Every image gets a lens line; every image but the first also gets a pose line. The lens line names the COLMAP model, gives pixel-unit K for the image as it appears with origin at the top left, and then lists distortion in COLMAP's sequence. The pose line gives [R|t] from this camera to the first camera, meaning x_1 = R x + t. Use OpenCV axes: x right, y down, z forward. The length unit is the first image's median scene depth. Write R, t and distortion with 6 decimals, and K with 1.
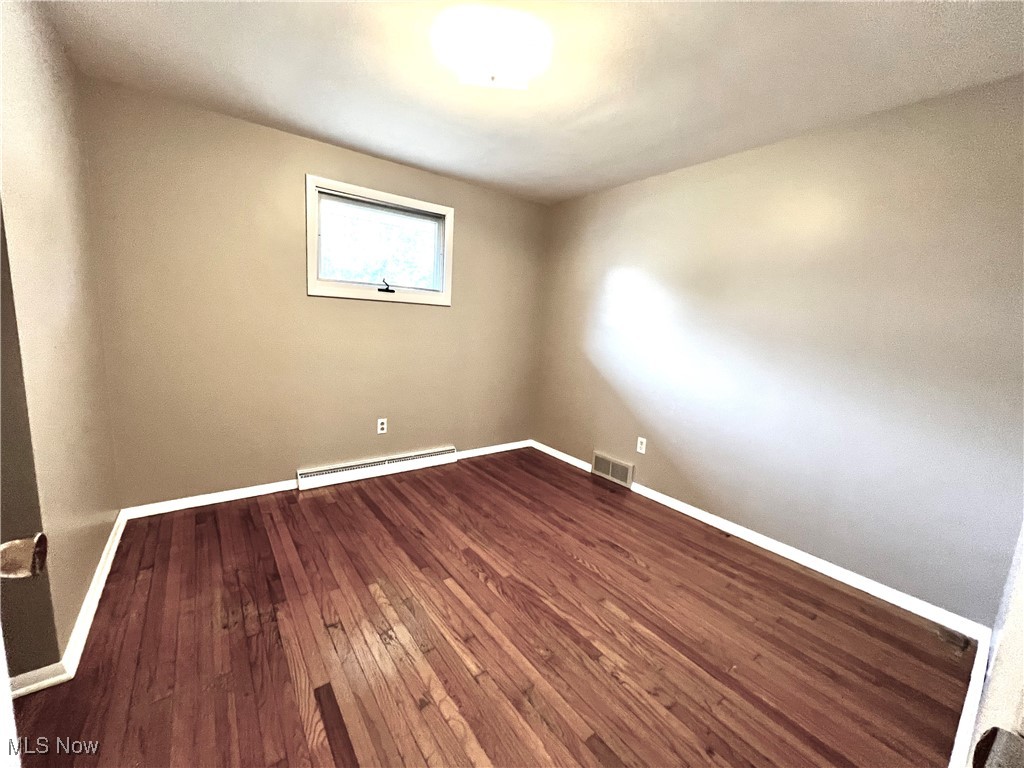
lens RADIAL K [[406.5, 0, 513.1], [0, 406.5, 383.8], [0, 0, 1]] dist [-0.012988, -0.000580]
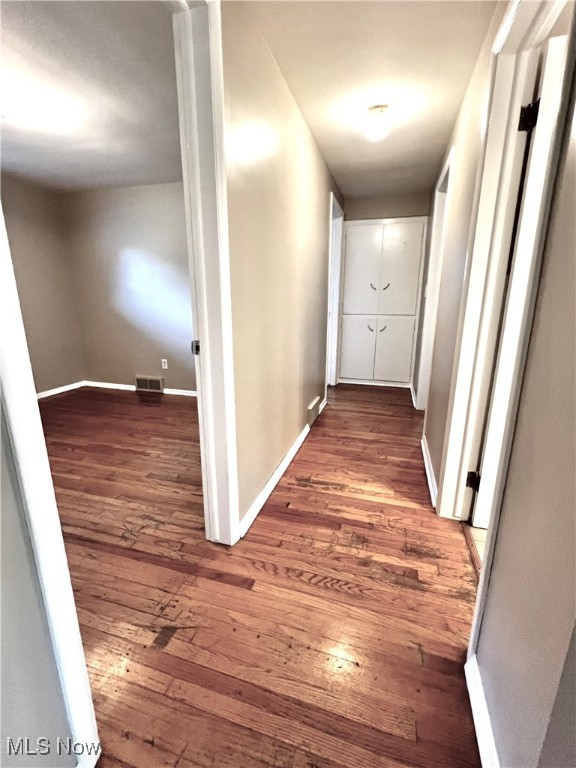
lens RADIAL K [[340.3, 0, 292.2], [0, 340.3, 379.0], [0, 0, 1]] dist [-0.001047, -0.000019]
pose [[0.802451, -0.189534, 0.565817, -0.046684], [0.132420, 0.981135, 0.140854, 0.077667], [-0.581839, -0.038102, 0.812411, -0.350254]]
